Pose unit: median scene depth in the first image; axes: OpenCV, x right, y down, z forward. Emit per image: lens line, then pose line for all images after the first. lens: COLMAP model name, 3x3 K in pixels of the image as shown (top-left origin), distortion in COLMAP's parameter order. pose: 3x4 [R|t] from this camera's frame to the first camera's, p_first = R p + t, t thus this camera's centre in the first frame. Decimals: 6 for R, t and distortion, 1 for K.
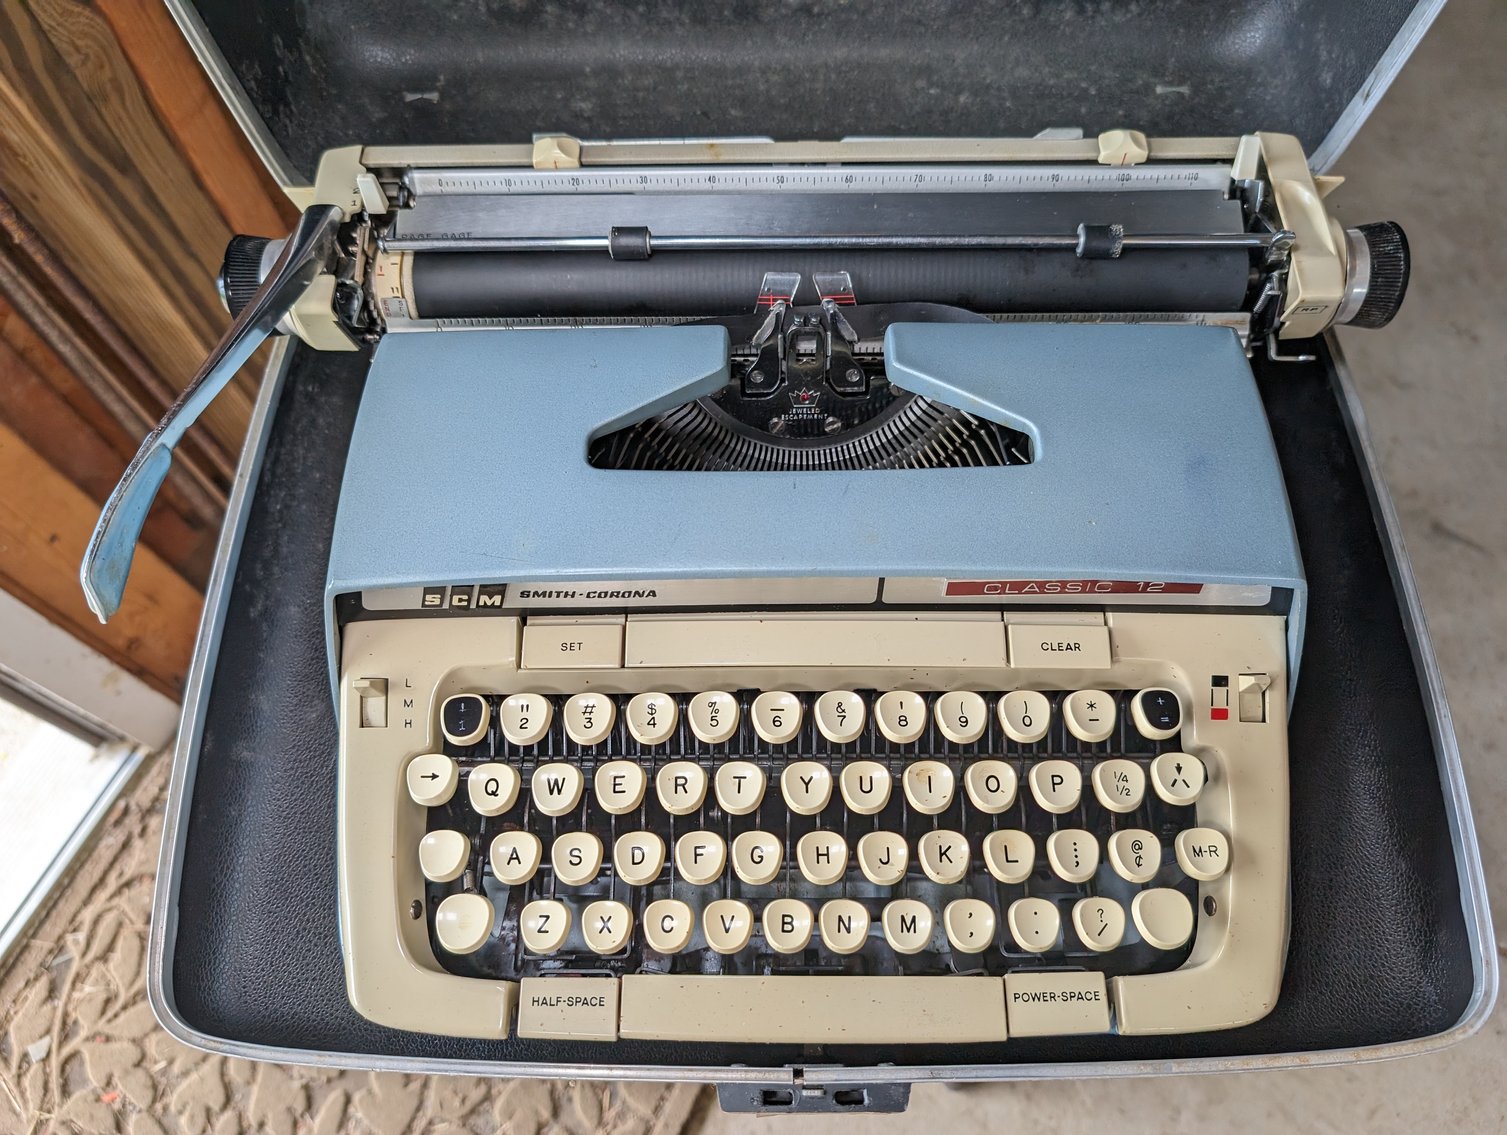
lens RADIAL K [[1093.4, 0, 750.1], [0, 1093.4, 570.0], [0, 0, 1]] dist [-0.025208, 0.000346]
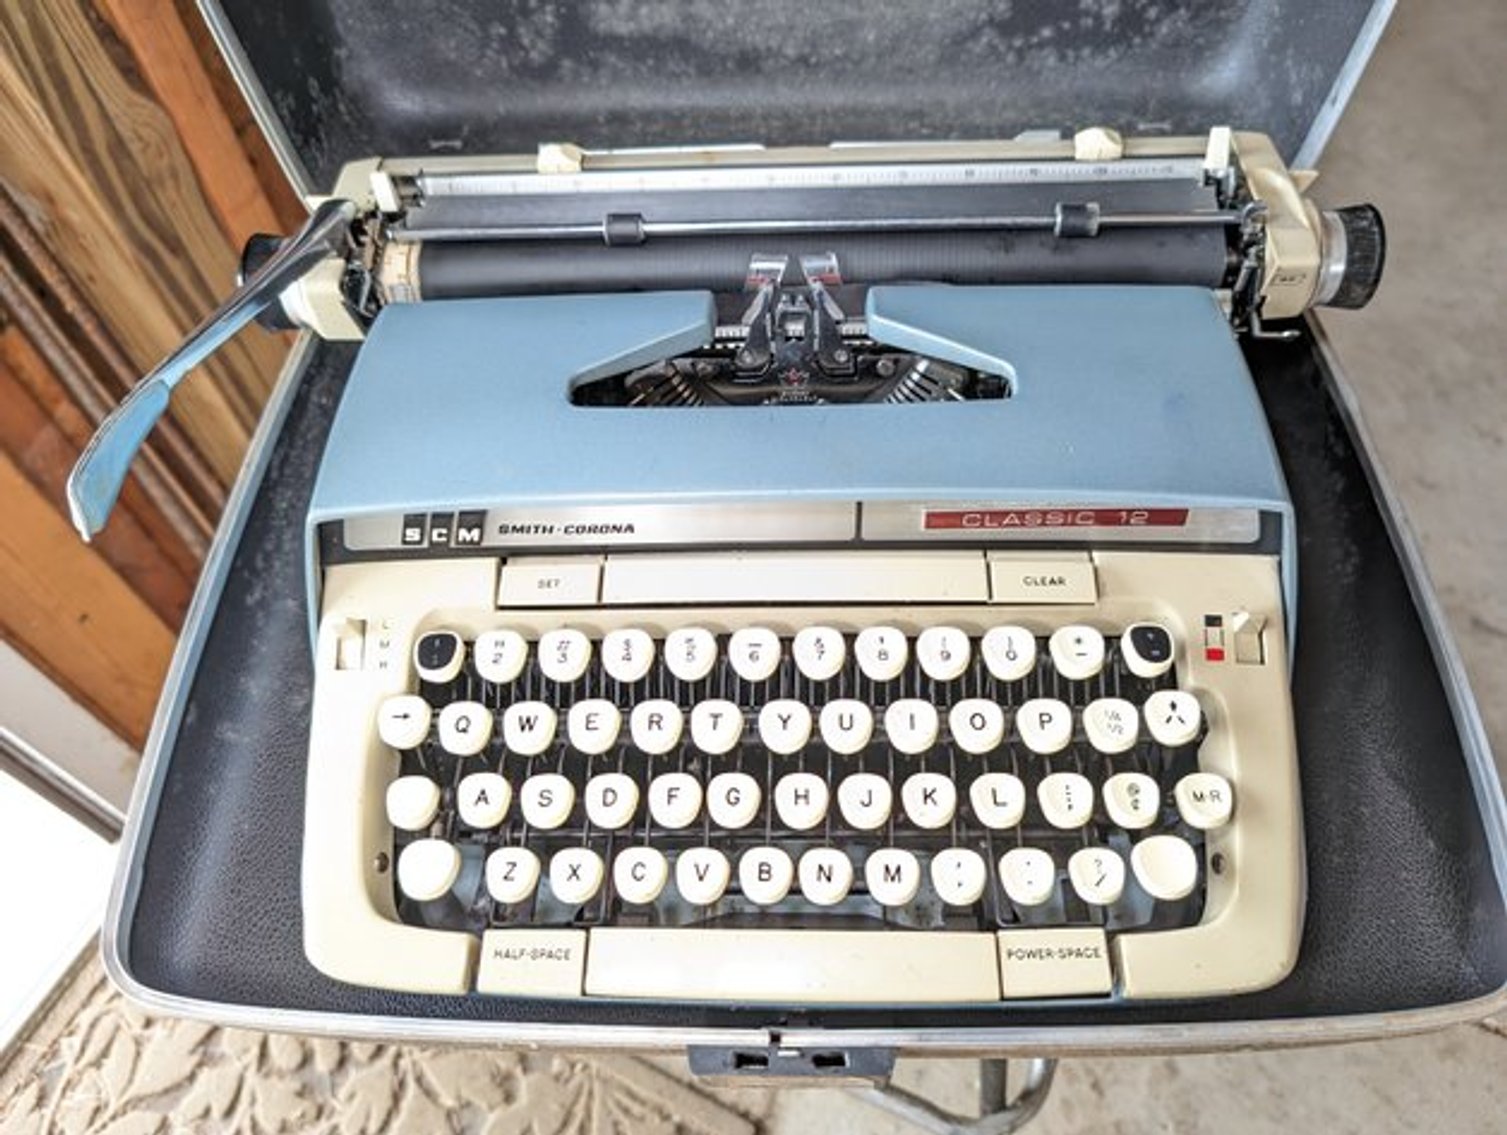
lens RADIAL K [[1092.7, 0, 753.5], [0, 1092.7, 567.5], [0, 0, 1]] dist [-0.022549, -0.001824]
pose [[0.999358, -0.000322, -0.035815, 0.057456], [-0.005176, 0.988166, -0.153301, 0.204173], [0.035441, 0.153388, 0.987530, 0.022183]]
